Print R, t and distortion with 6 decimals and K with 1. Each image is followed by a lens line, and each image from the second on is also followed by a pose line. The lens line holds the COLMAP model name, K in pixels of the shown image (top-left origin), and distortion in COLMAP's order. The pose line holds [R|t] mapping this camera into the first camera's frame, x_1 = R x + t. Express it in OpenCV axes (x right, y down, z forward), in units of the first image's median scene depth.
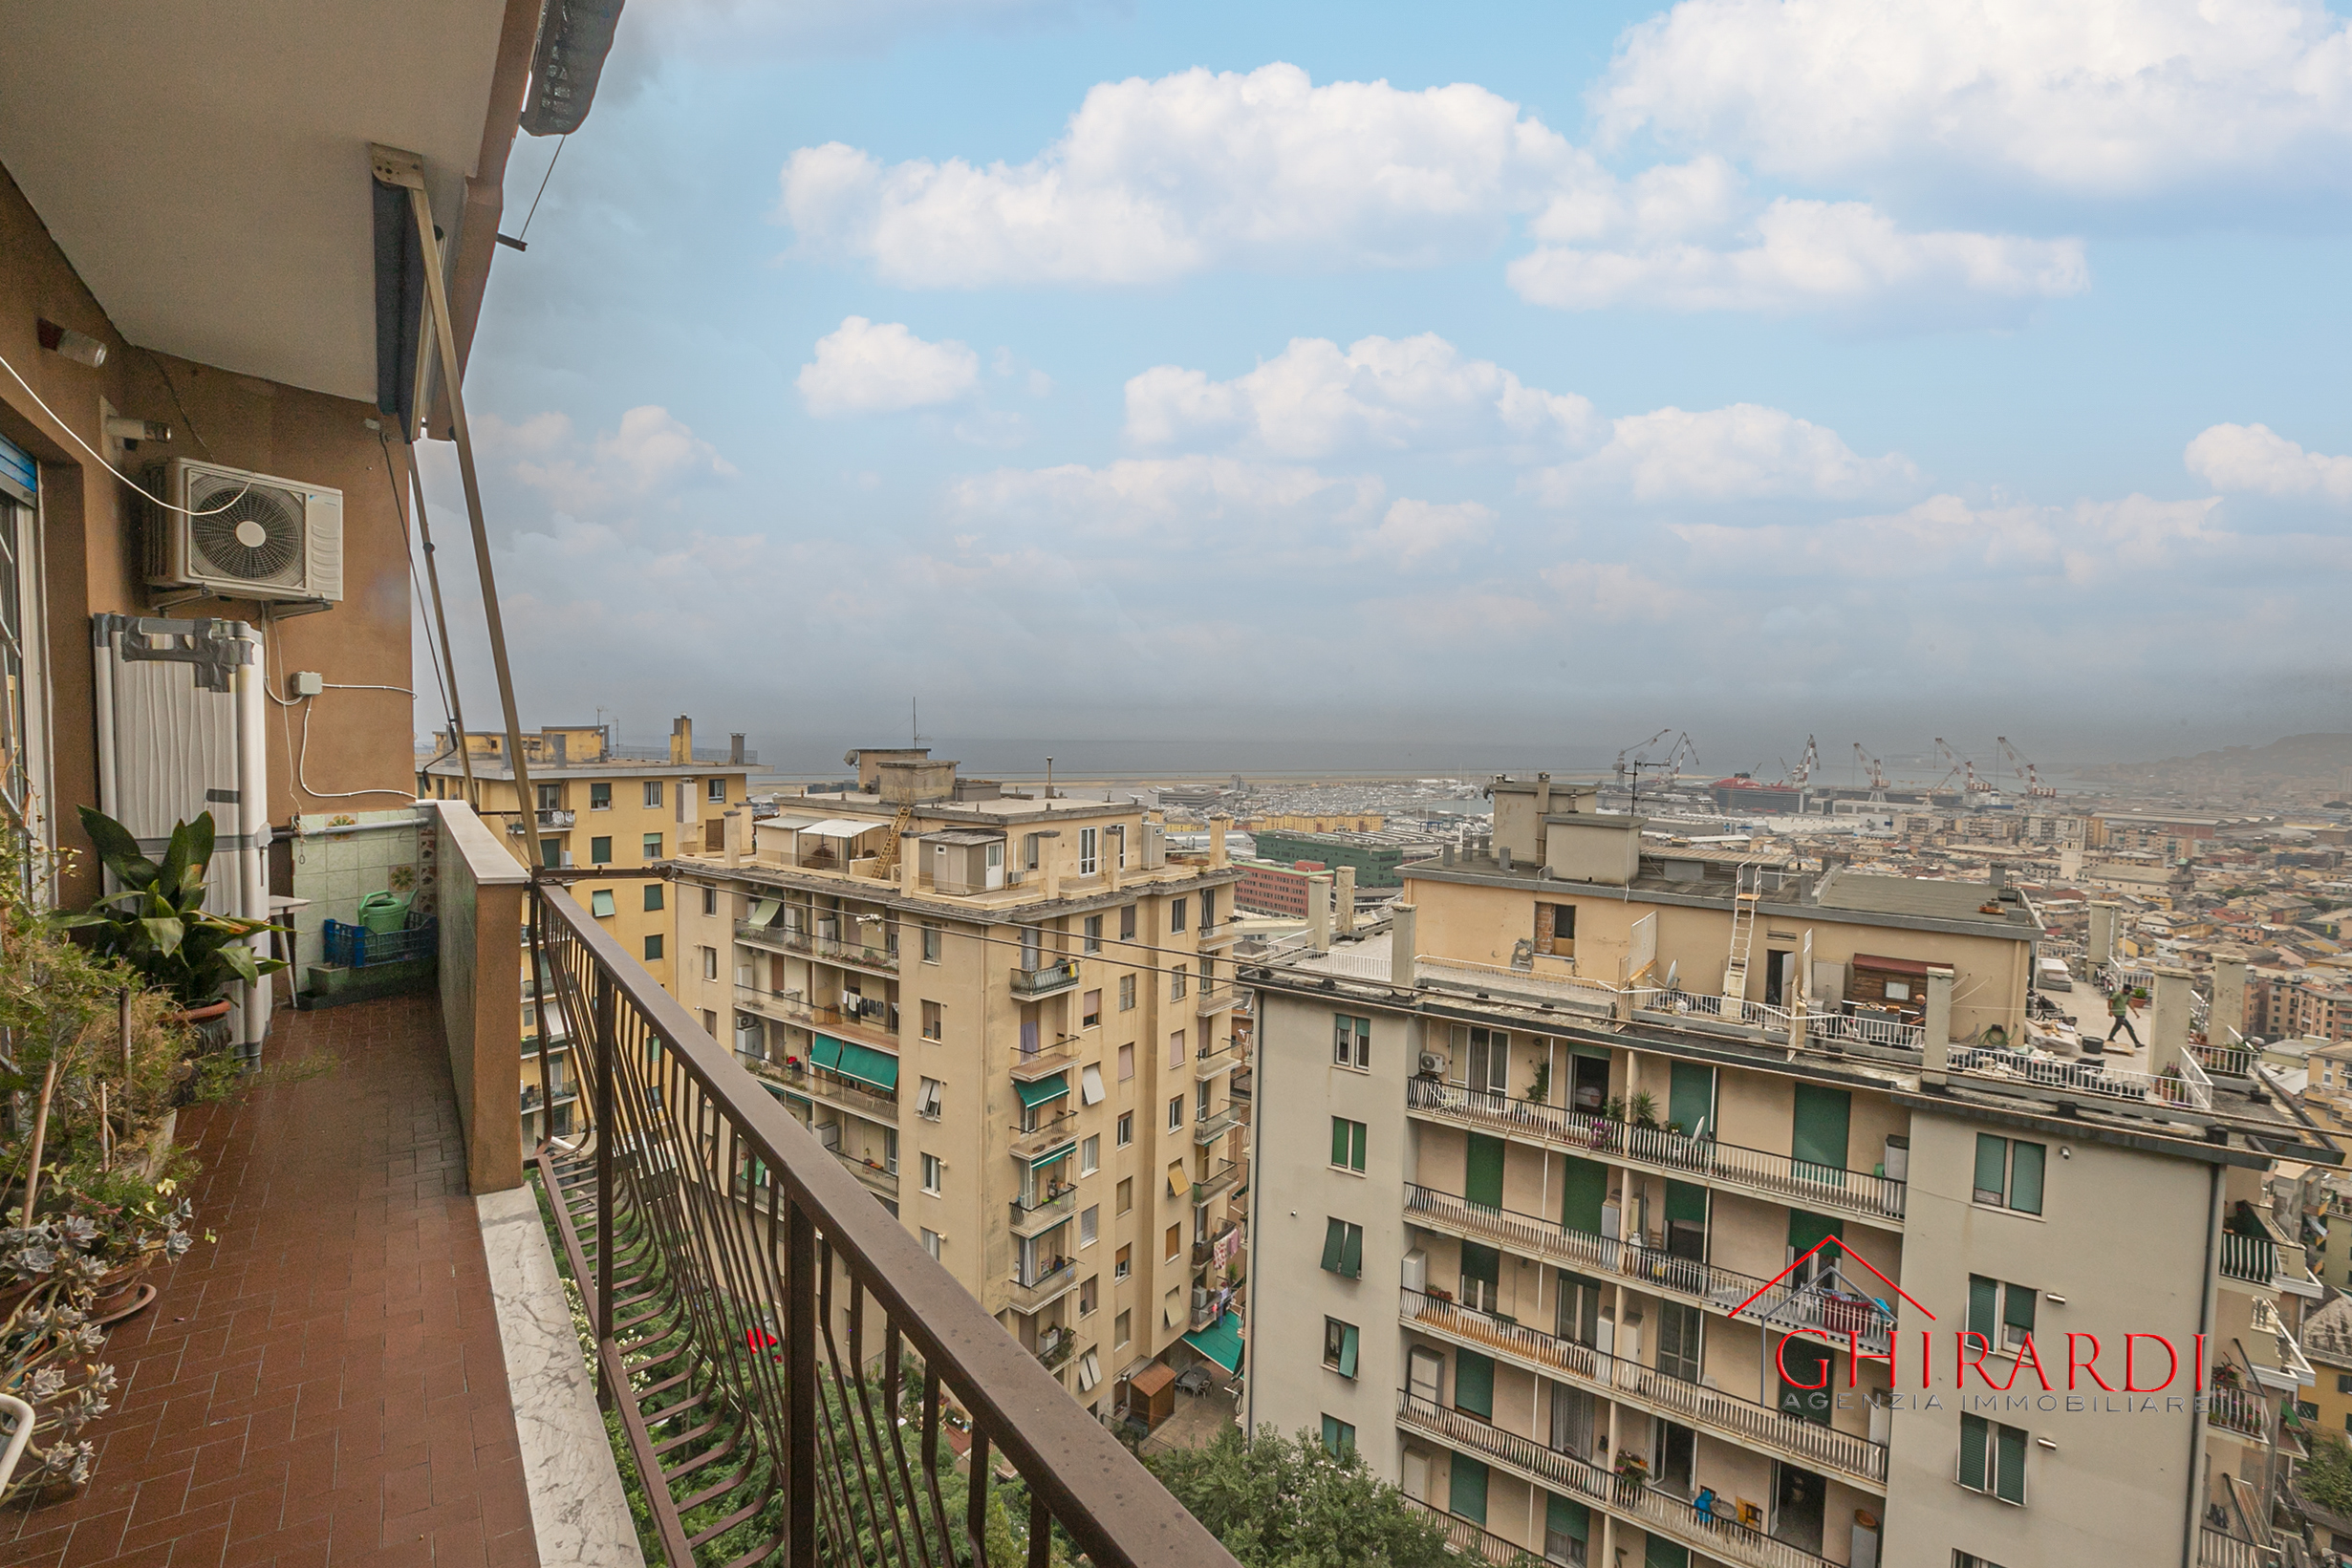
lens RADIAL K [[1091.1, 0, 1161.8], [0, 1091.1, 782.8], [0, 0, 1]] dist [-0.028960, 0.021913]
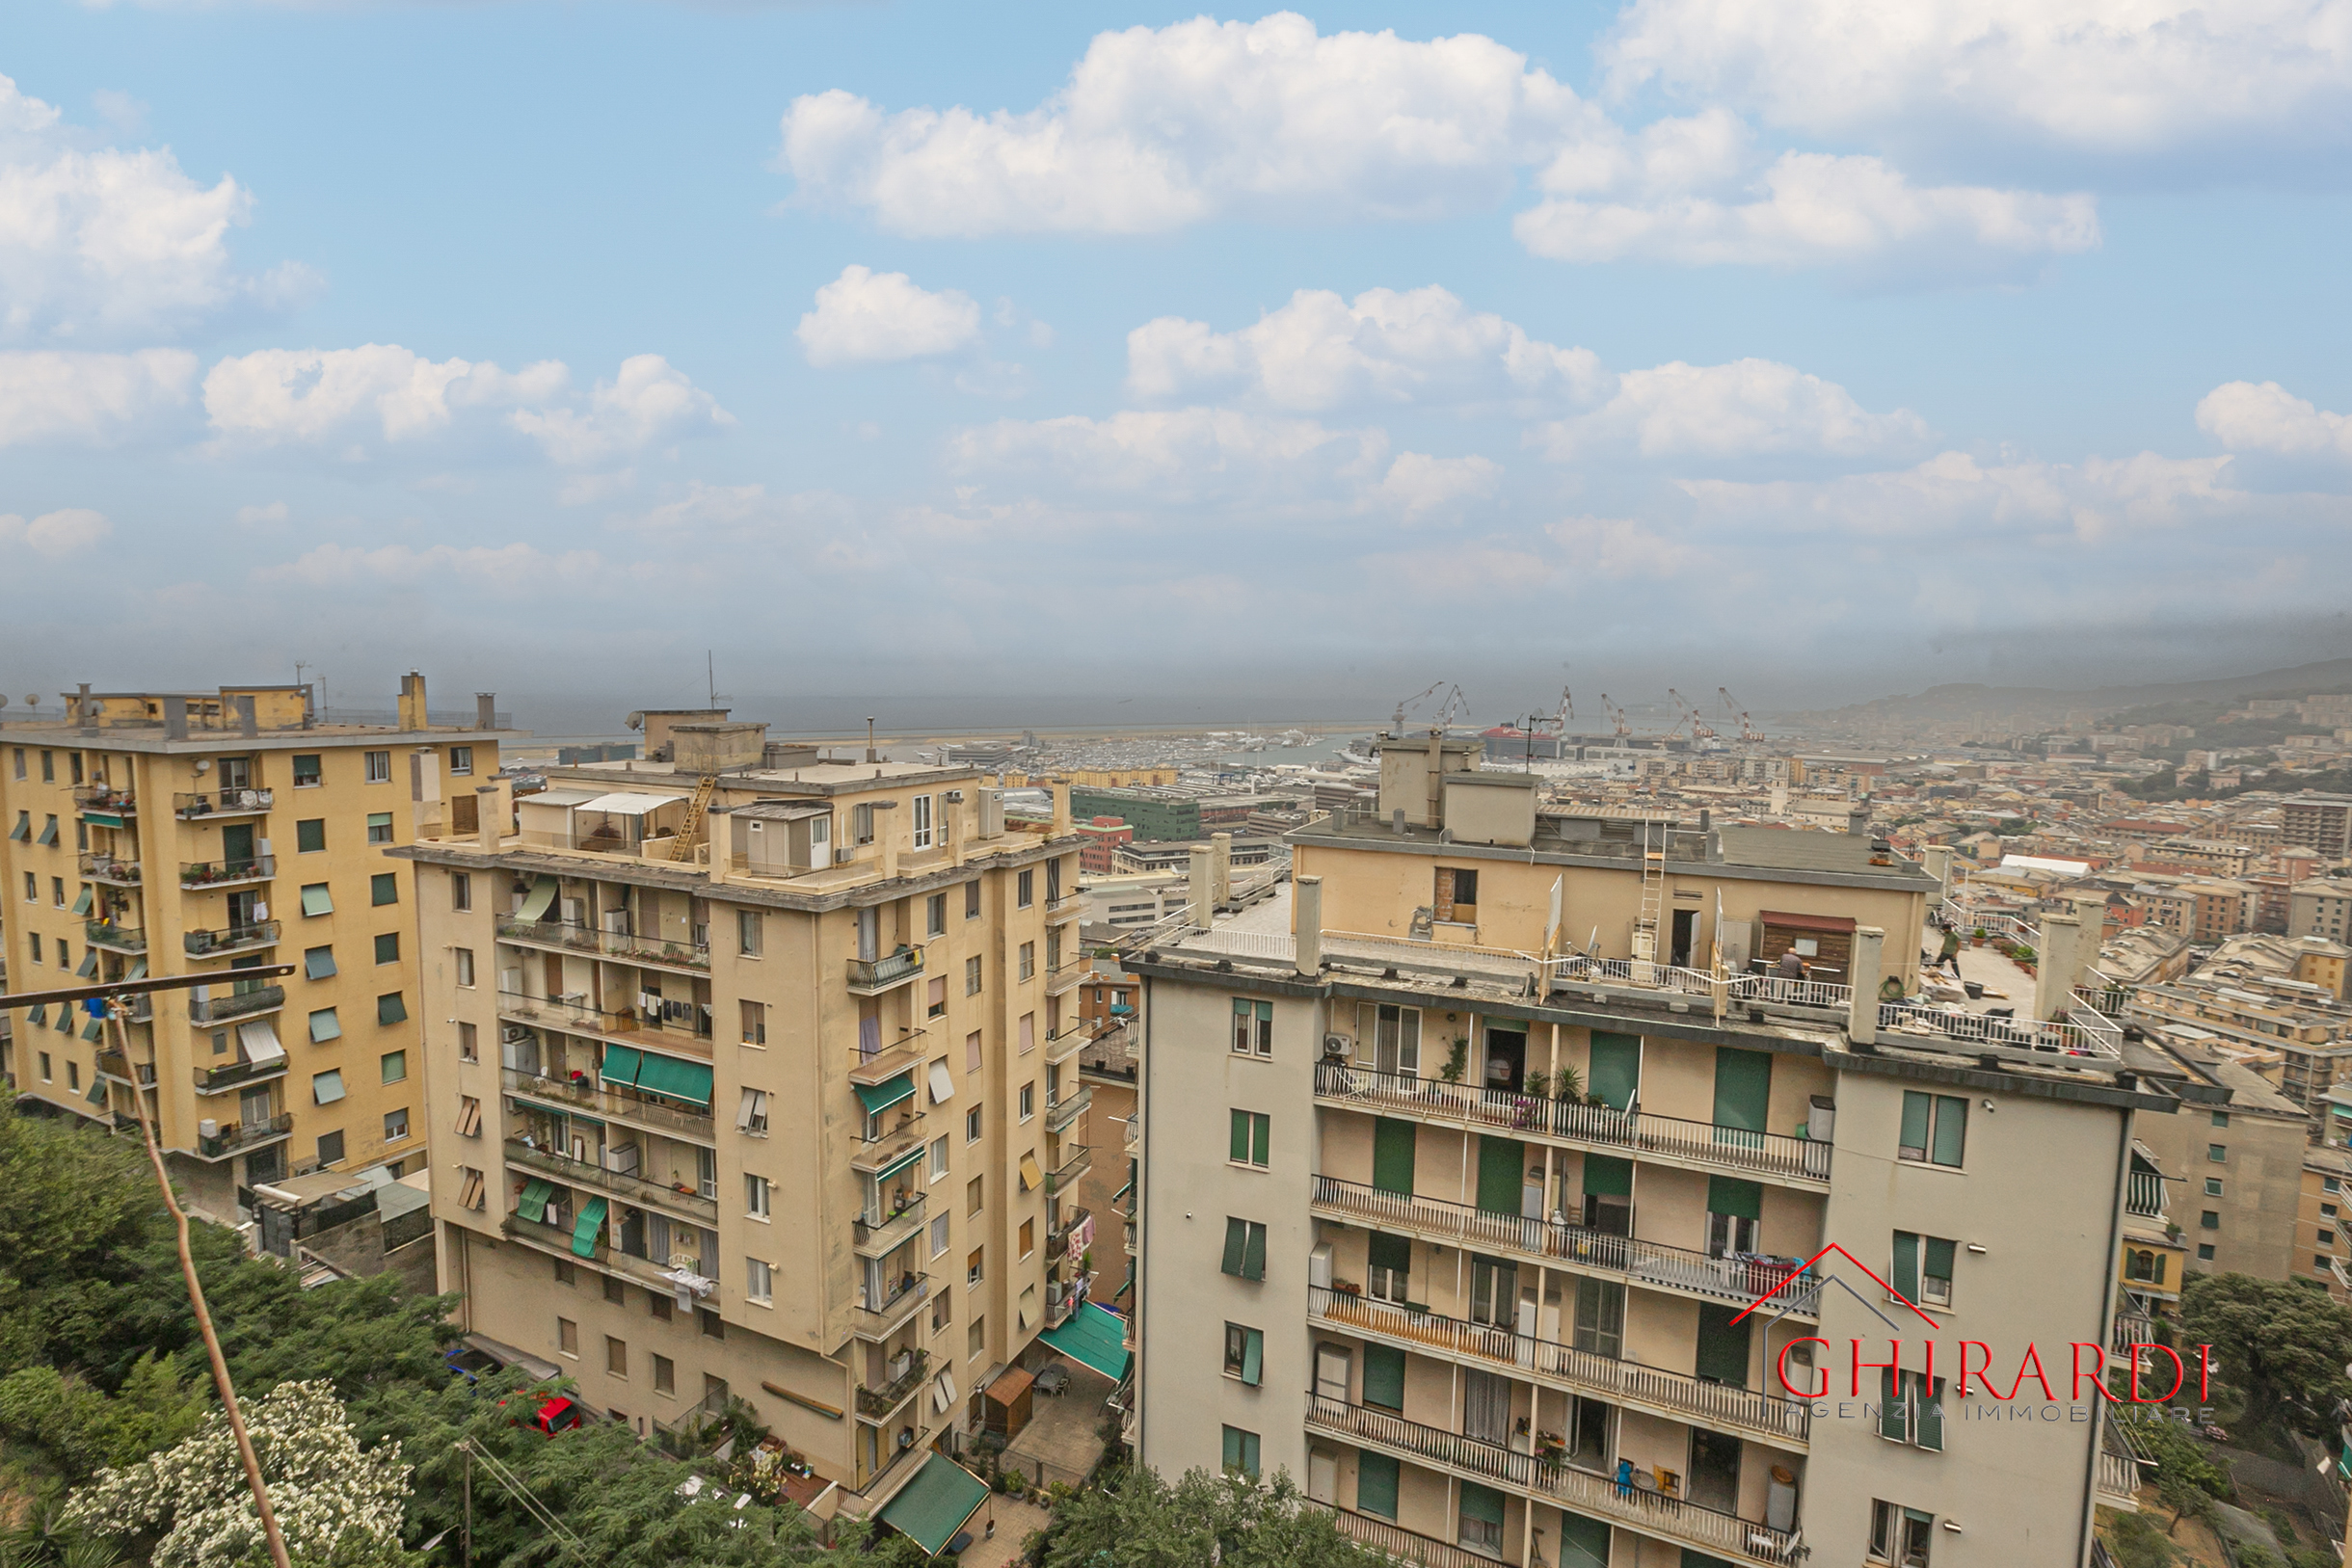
lens RADIAL K [[1091.1, 0, 1161.8], [0, 1091.1, 782.8], [0, 0, 1]] dist [-0.028960, 0.021913]
pose [[0.980878, -0.022406, 0.193327, -0.054729], [0.014386, 0.998981, 0.042788, -0.005714], [-0.194089, -0.039189, 0.980201, 0.095173]]
